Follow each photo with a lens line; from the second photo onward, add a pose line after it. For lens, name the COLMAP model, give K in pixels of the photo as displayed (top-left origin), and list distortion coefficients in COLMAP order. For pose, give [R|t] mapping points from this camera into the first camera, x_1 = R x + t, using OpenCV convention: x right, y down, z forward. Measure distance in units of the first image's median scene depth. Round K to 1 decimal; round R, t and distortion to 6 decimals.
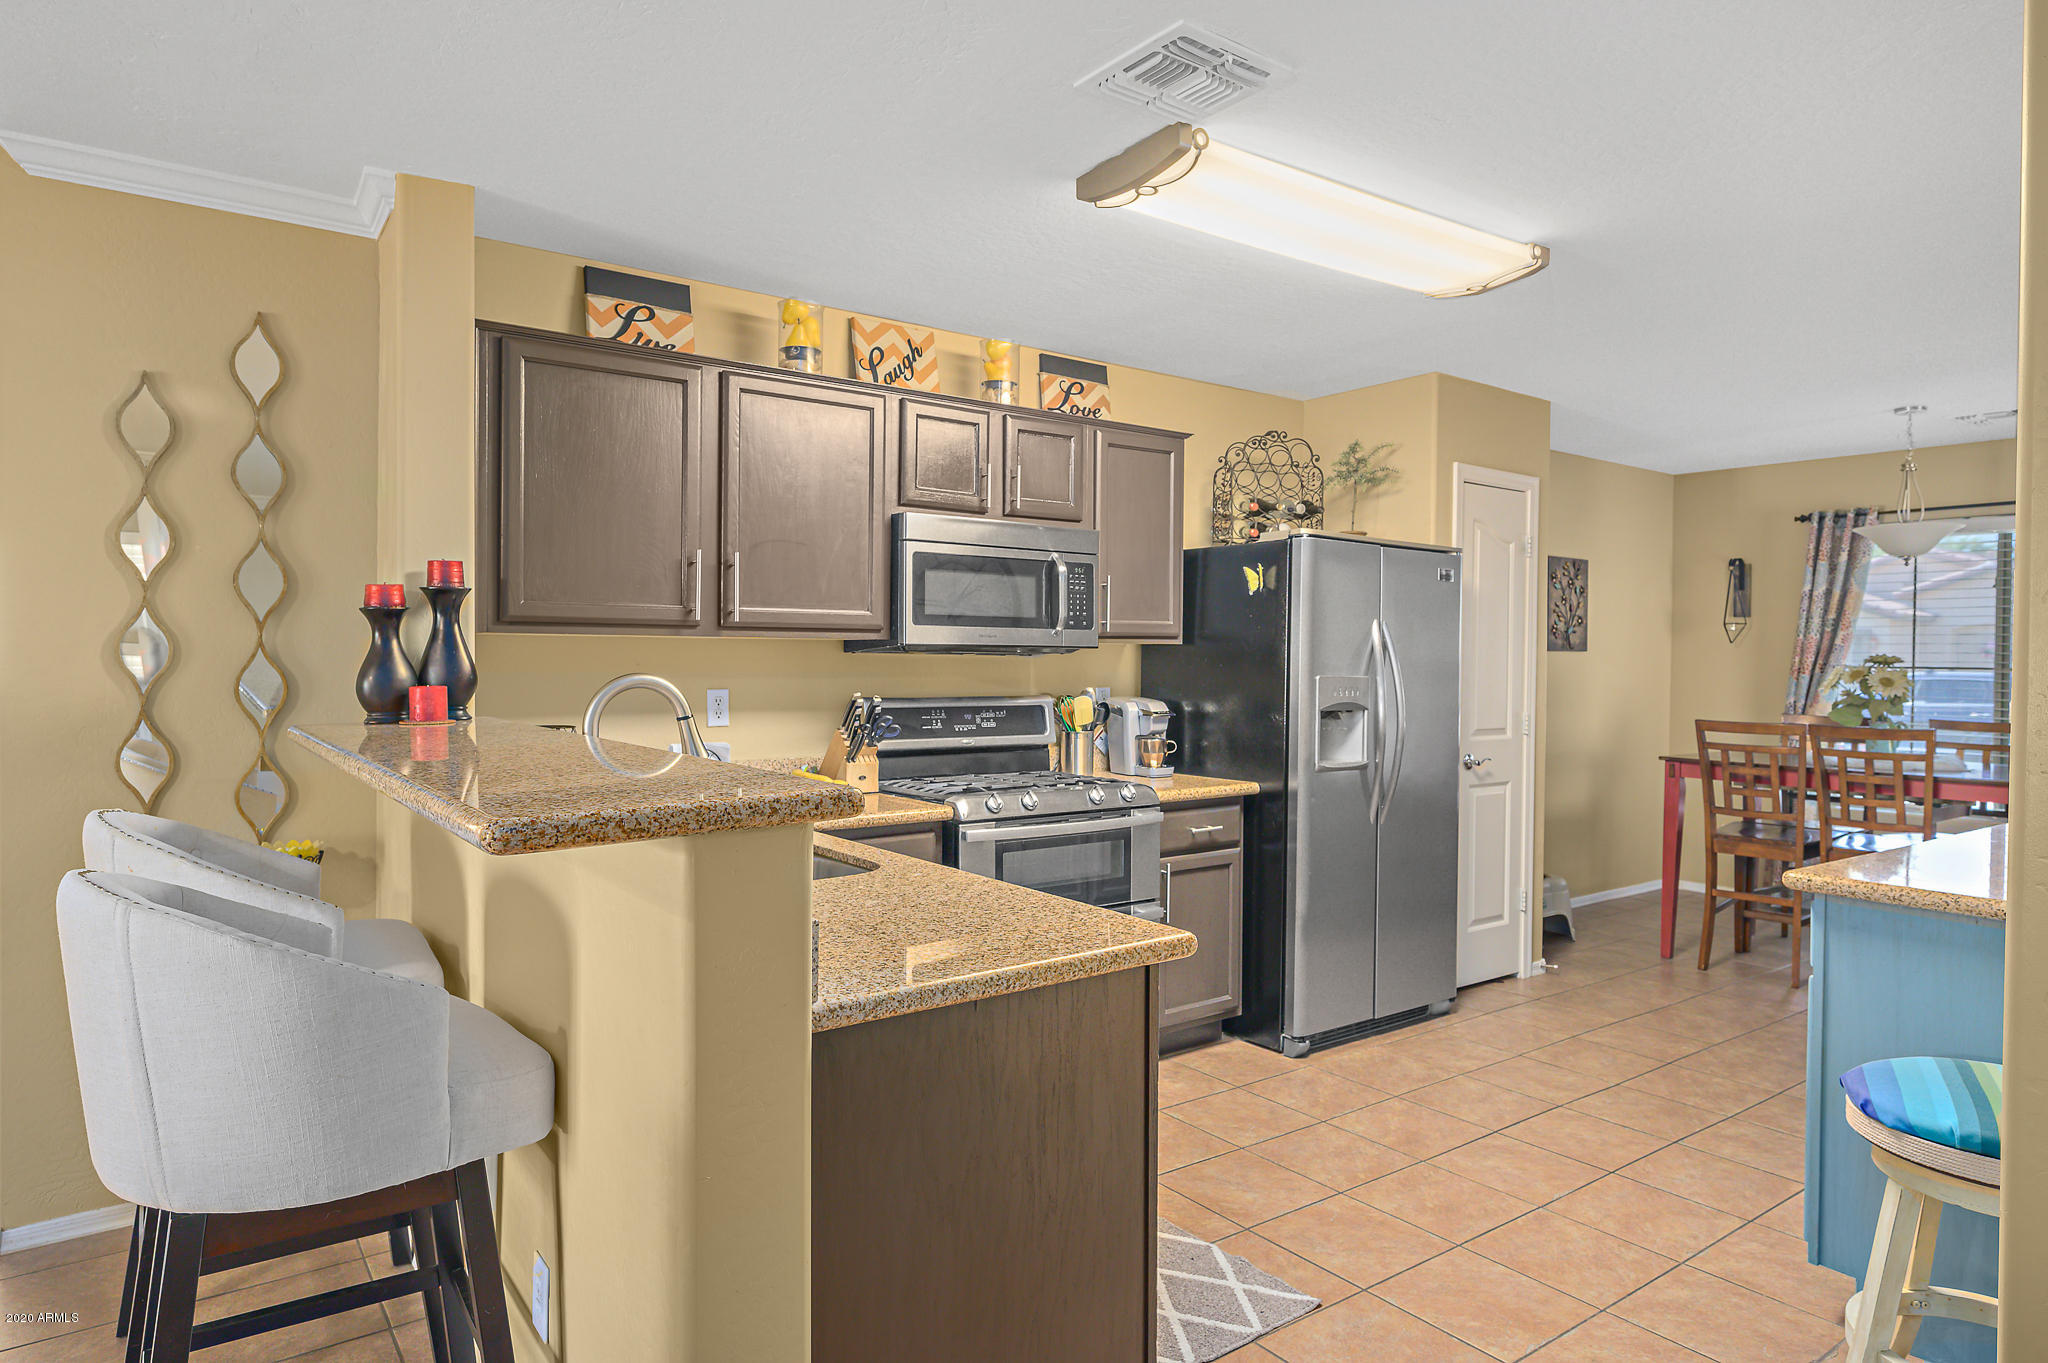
lens RADIAL K [[1218.9, 0, 1029.6], [0, 1218.9, 672.0], [0, 0, 1]] dist [-0.000152, -0.001282]
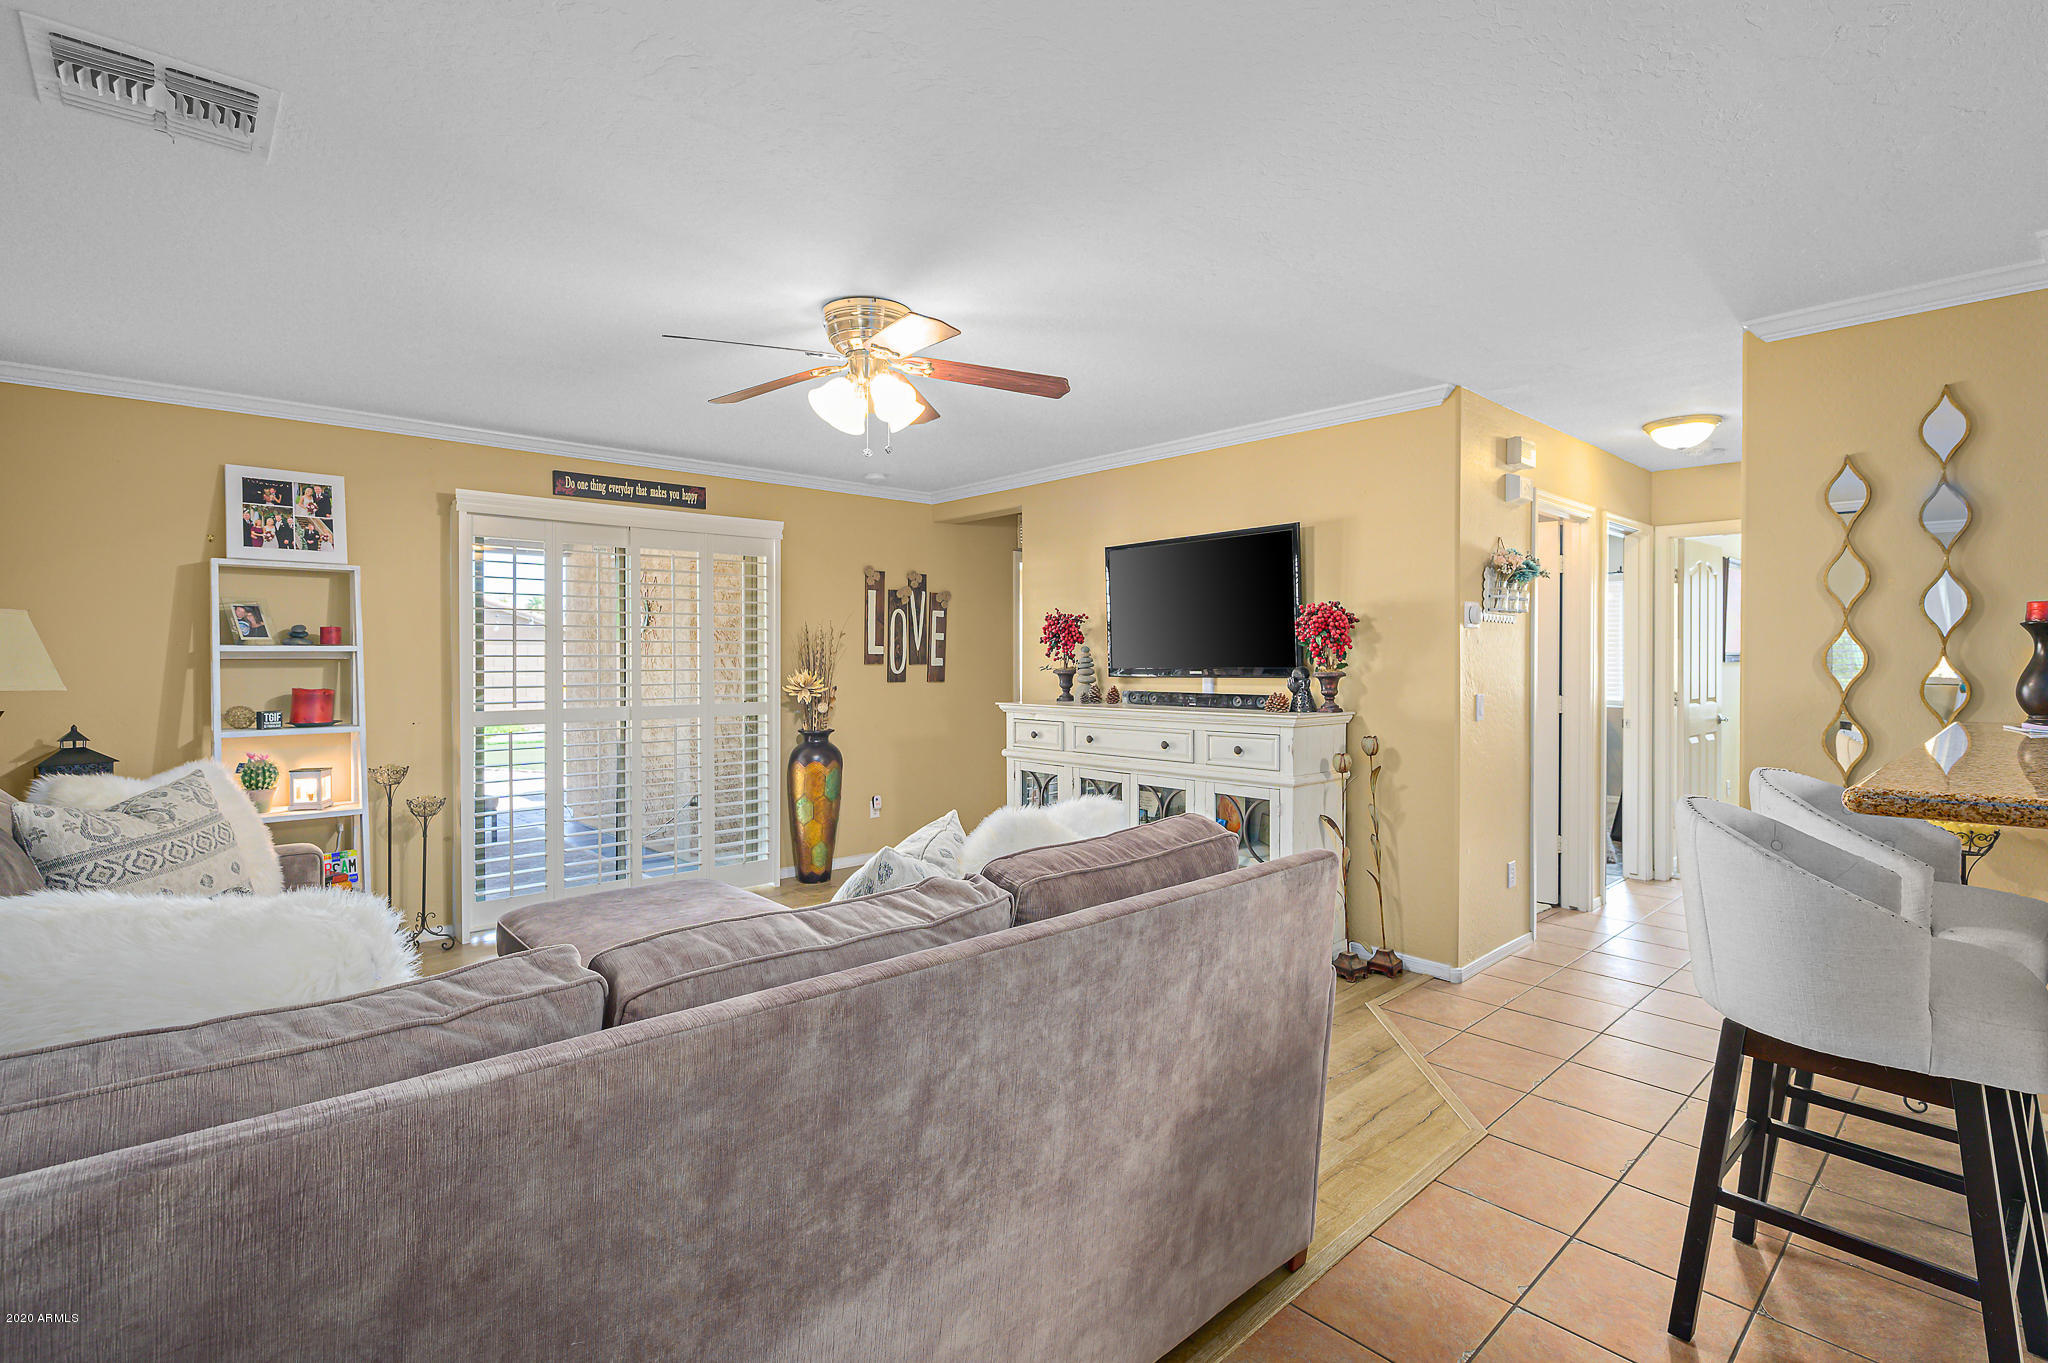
lens RADIAL K [[953.8, 0, 1027.0], [0, 953.8, 667.4], [0, 0, 1]] dist [0.002674, -0.001158]
pose [[0.106962, 0.004585, -0.994253, 0.162290], [-0.009598, 0.999948, 0.003578, -0.003136], [0.994217, 0.009160, 0.107000, -0.016372]]
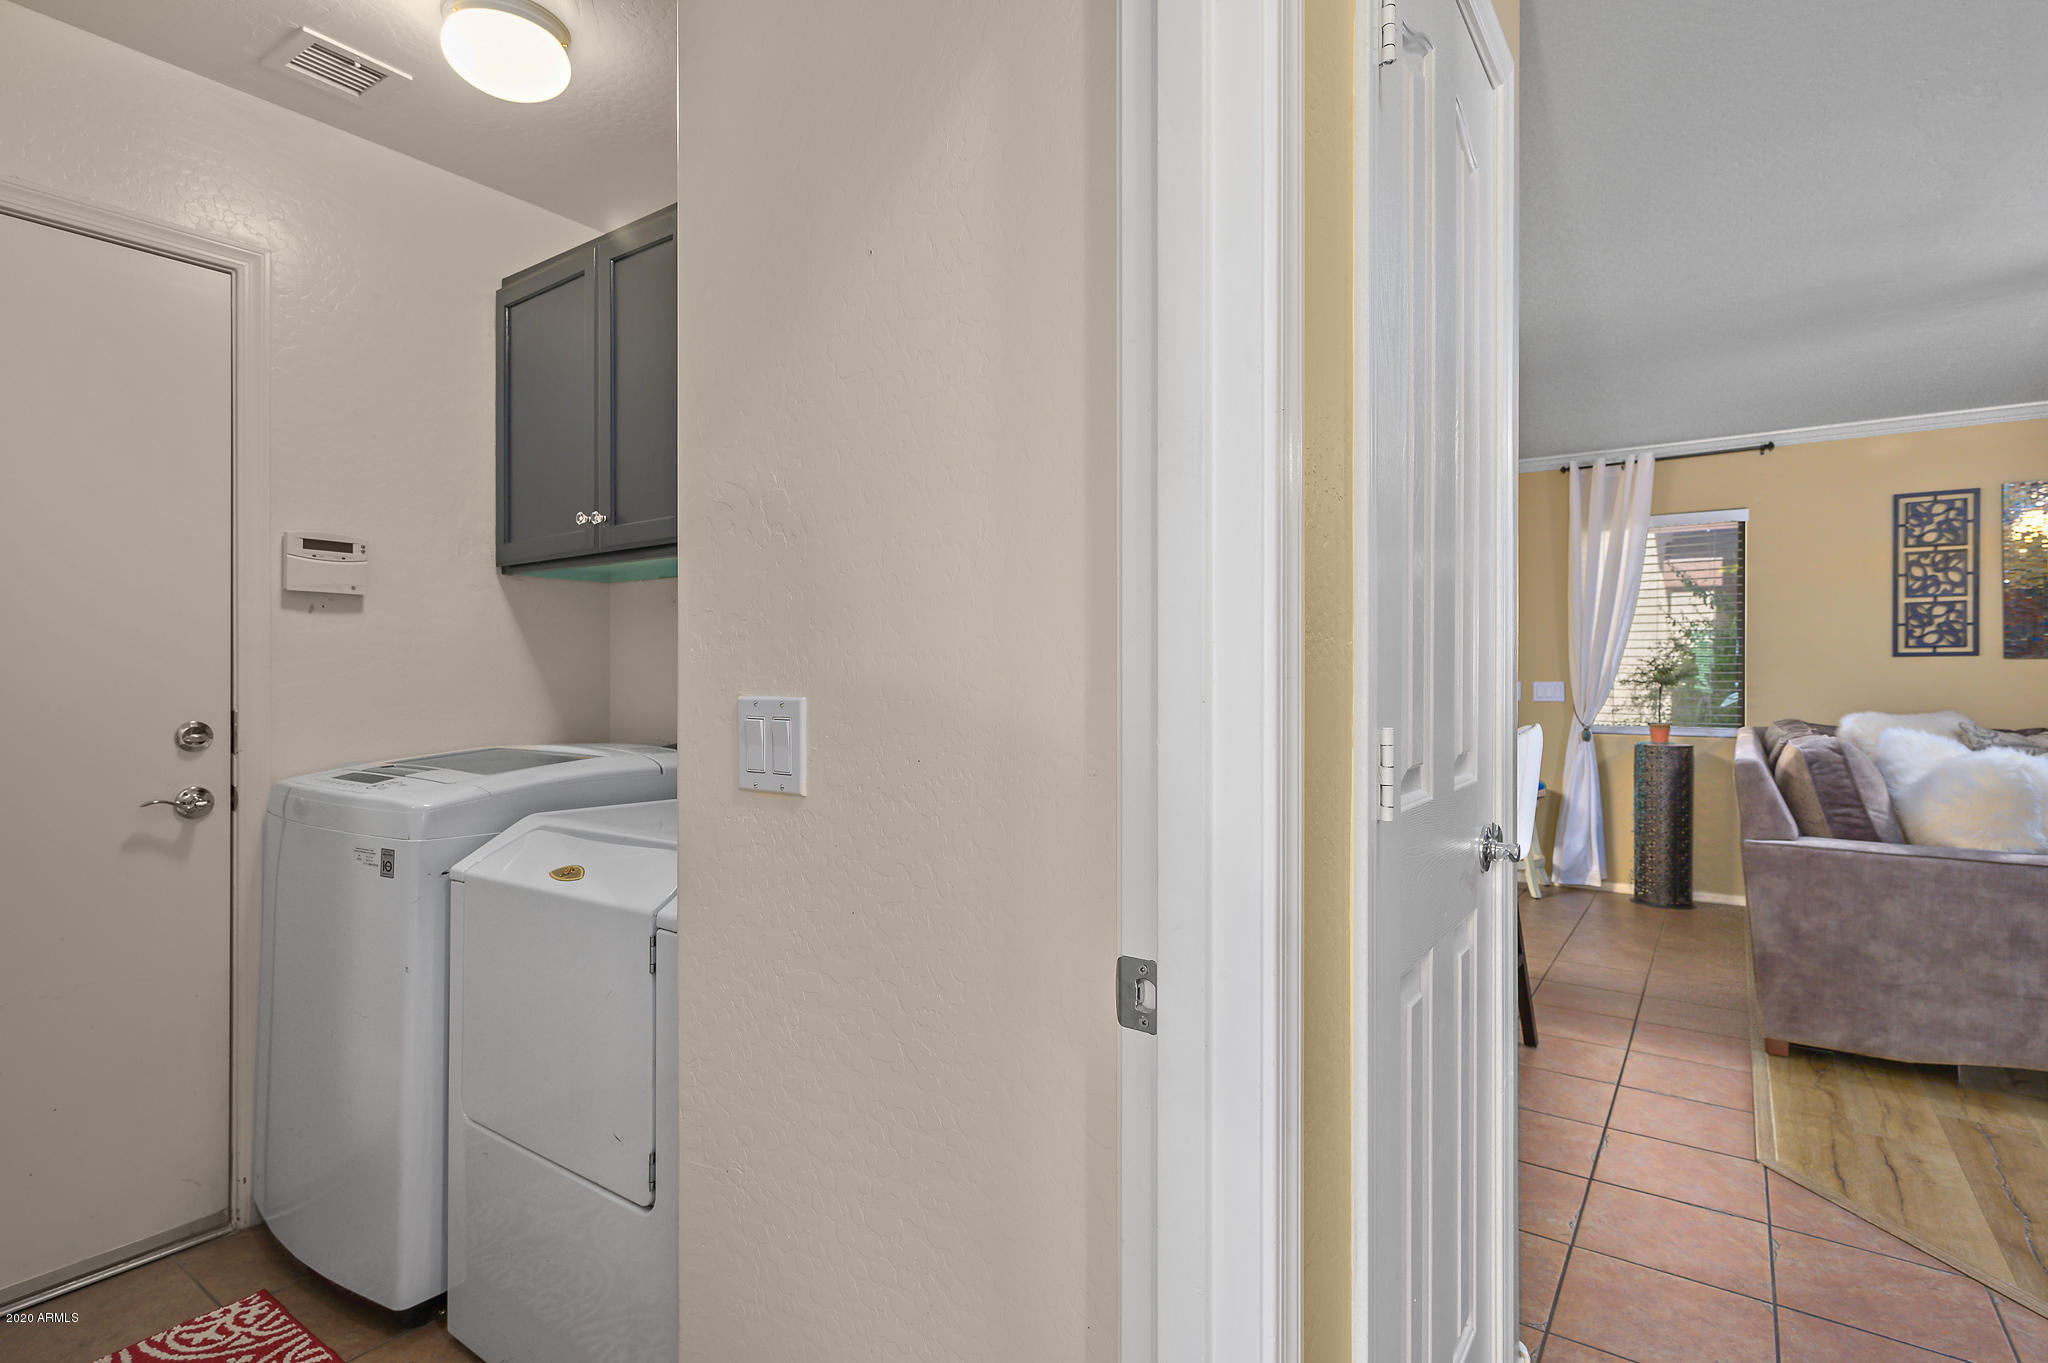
lens RADIAL K [[999.1, 0, 1032.1], [0, 999.1, 674.2], [0, 0, 1]] dist [-0.004940, 0.001099]
pose [[-0.310775, -0.007444, 0.950454, -0.875187], [0.005187, 0.999941, 0.009528, 0.015074], [-0.950469, 0.007891, -0.310718, 0.963225]]
